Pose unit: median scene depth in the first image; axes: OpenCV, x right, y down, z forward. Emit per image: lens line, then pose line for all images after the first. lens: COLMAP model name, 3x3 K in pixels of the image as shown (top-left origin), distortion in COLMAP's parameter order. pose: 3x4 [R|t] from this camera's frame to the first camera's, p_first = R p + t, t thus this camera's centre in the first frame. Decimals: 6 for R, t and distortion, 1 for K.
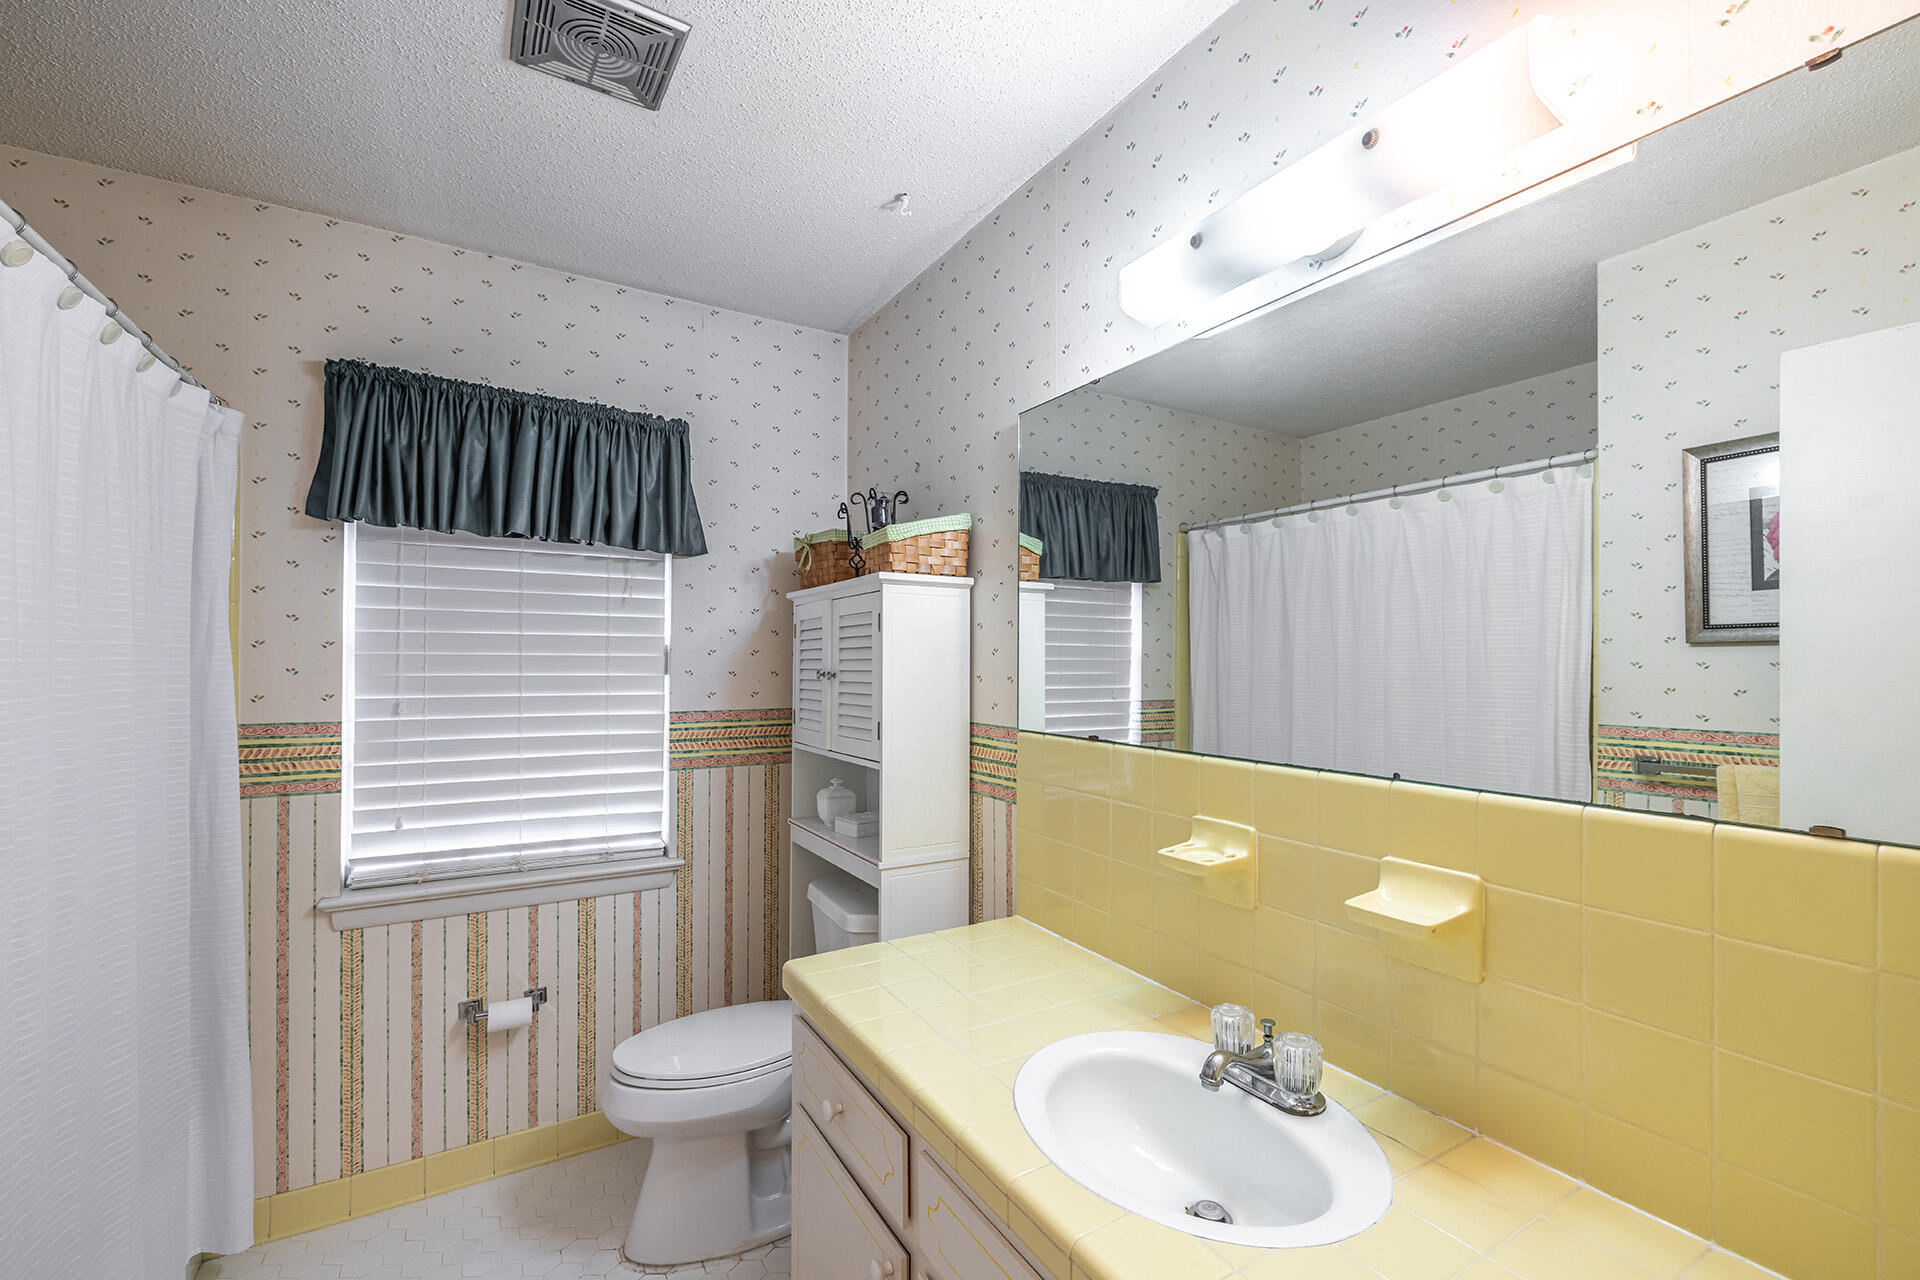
lens RADIAL K [[846.5, 0, 973.1], [0, 846.5, 650.5], [0, 0, 1]] dist [-0.002175, -0.000999]
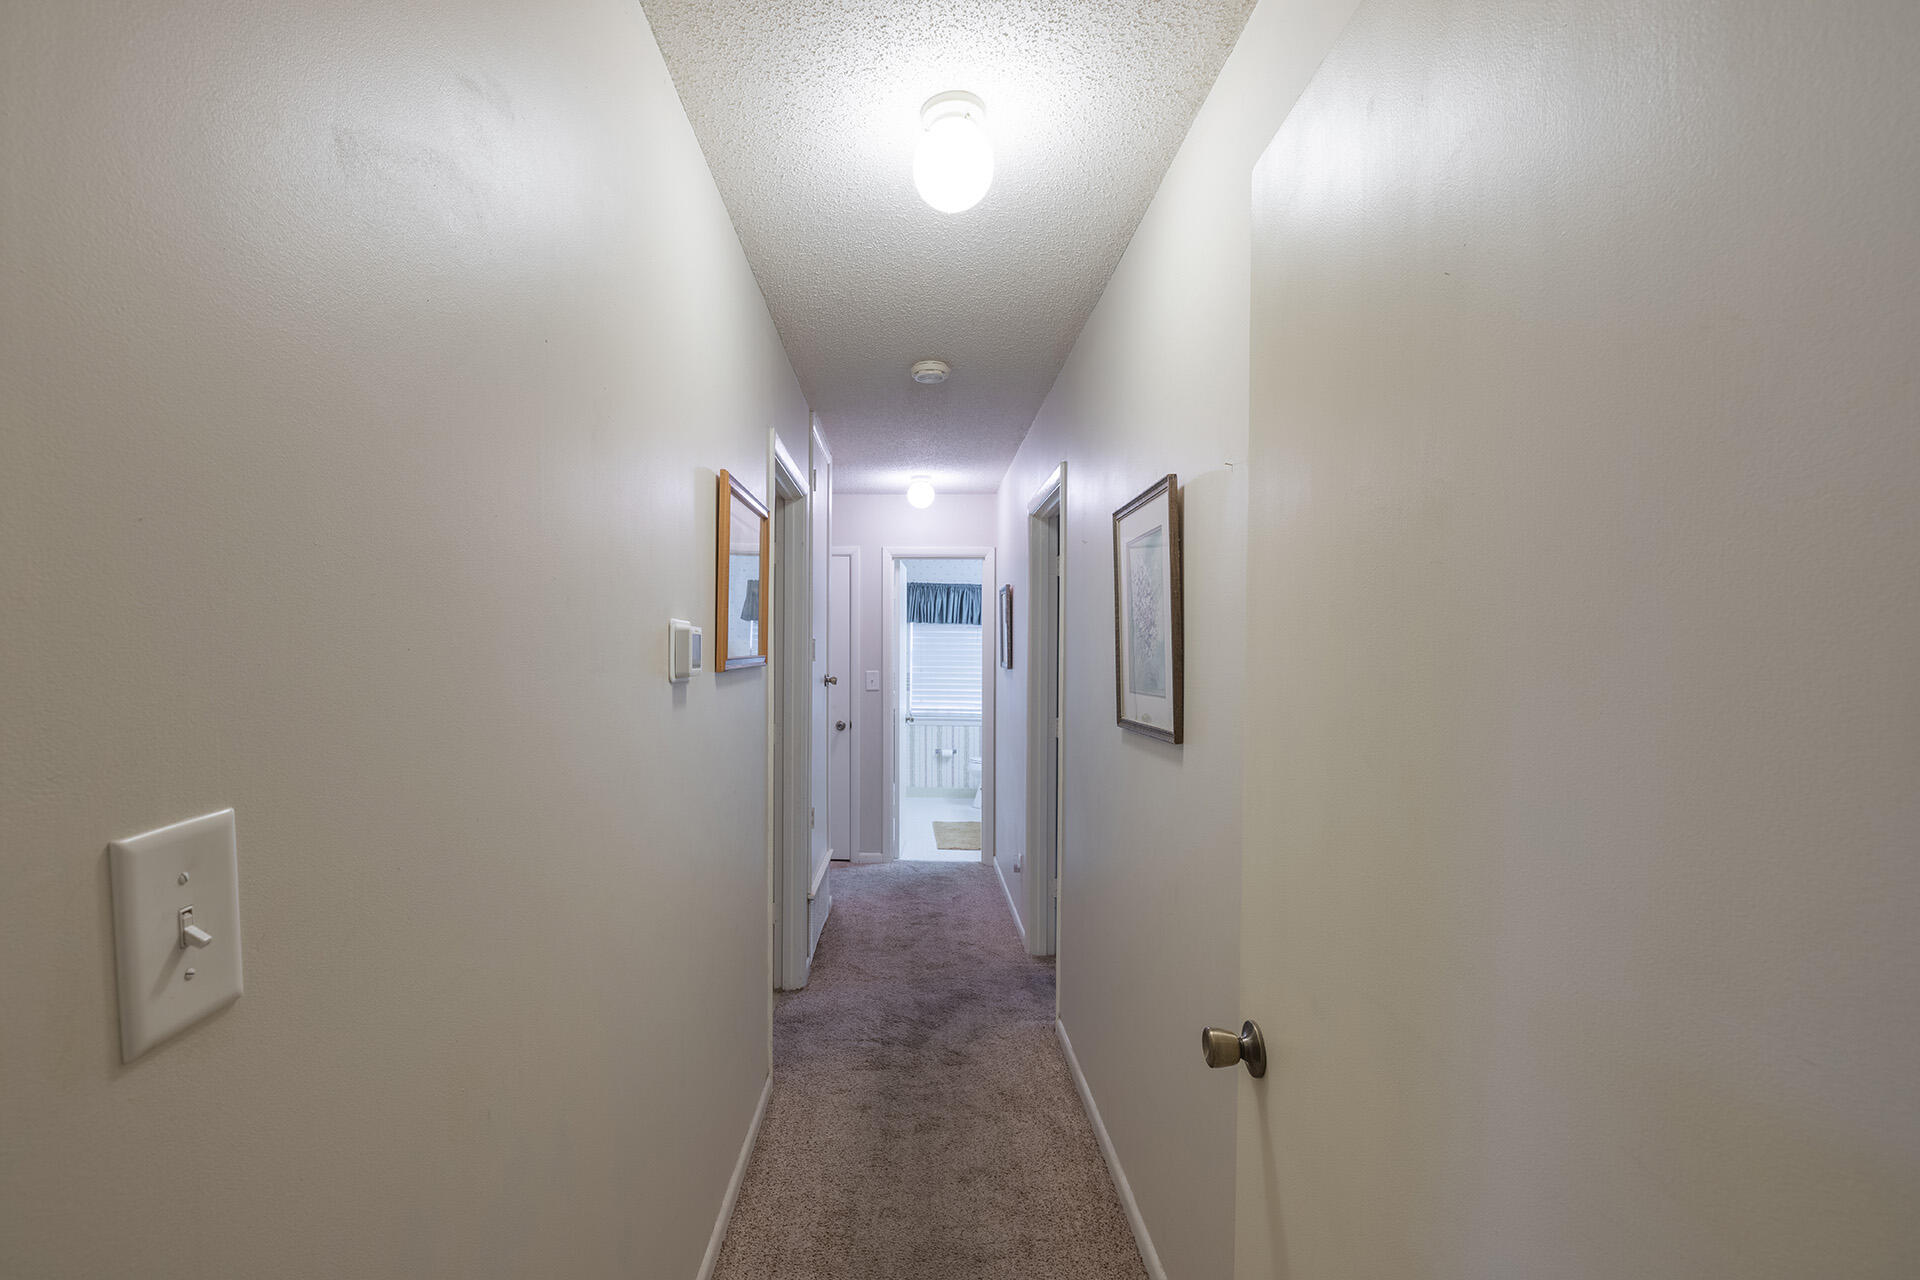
lens RADIAL K [[846.5, 0, 959.5], [0, 846.5, 647.2], [0, 0, 1]] dist [-0.002175, -0.000999]
pose [[0.881013, 0.001294, -0.473090, 1.229842], [0.001742, 0.999981, 0.005979, -0.051723], [0.473089, -0.006092, 0.880994, -2.196698]]
